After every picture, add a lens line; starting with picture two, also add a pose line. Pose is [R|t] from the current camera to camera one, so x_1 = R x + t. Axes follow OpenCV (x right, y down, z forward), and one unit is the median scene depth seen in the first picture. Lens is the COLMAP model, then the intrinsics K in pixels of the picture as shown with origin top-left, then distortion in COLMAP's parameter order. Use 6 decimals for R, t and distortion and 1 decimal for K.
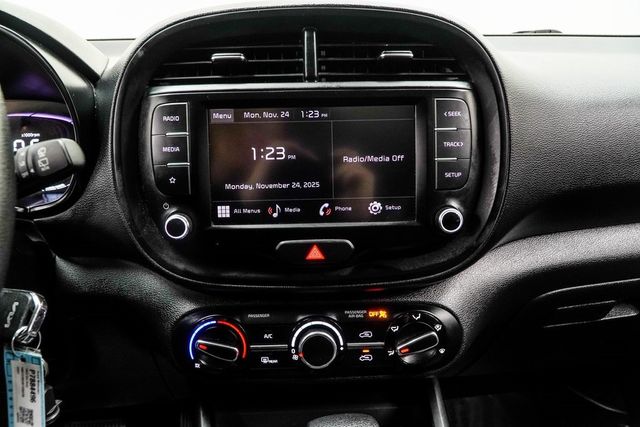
lens RADIAL K [[515.6, 0, 312.3], [0, 515.6, 215.0], [0, 0, 1]] dist [-0.010646, -0.004891]
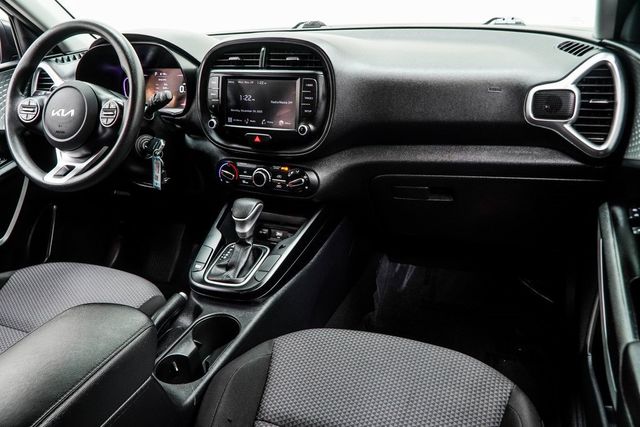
lens RADIAL K [[515.6, 0, 312.3], [0, 515.6, 215.0], [0, 0, 1]] dist [-0.010646, -0.004891]
pose [[0.879841, 0.155851, -0.448988, 1.378493], [-0.099035, 0.984088, 0.147523, 0.039765], [0.464835, -0.085331, 0.881276, -1.087948]]
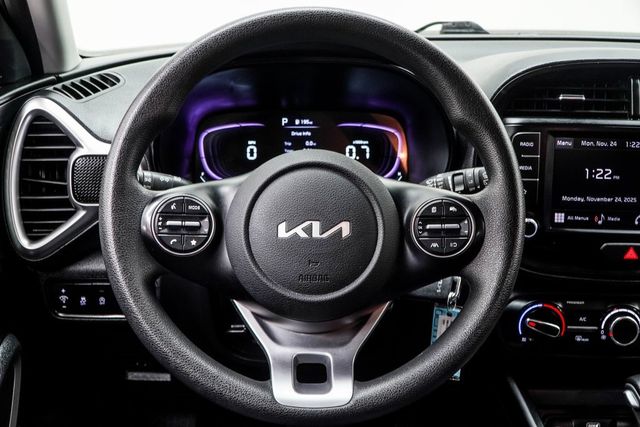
lens RADIAL K [[822.5, 0, 319.1], [0, 822.5, 231.5], [0, 0, 1]] dist [-0.031645, -0.089943]
pose [[0.995811, 0.048066, -0.077777, -0.585252], [-0.046336, 0.998640, 0.023892, 0.006415], [0.078820, -0.020188, 0.996684, -1.031869]]
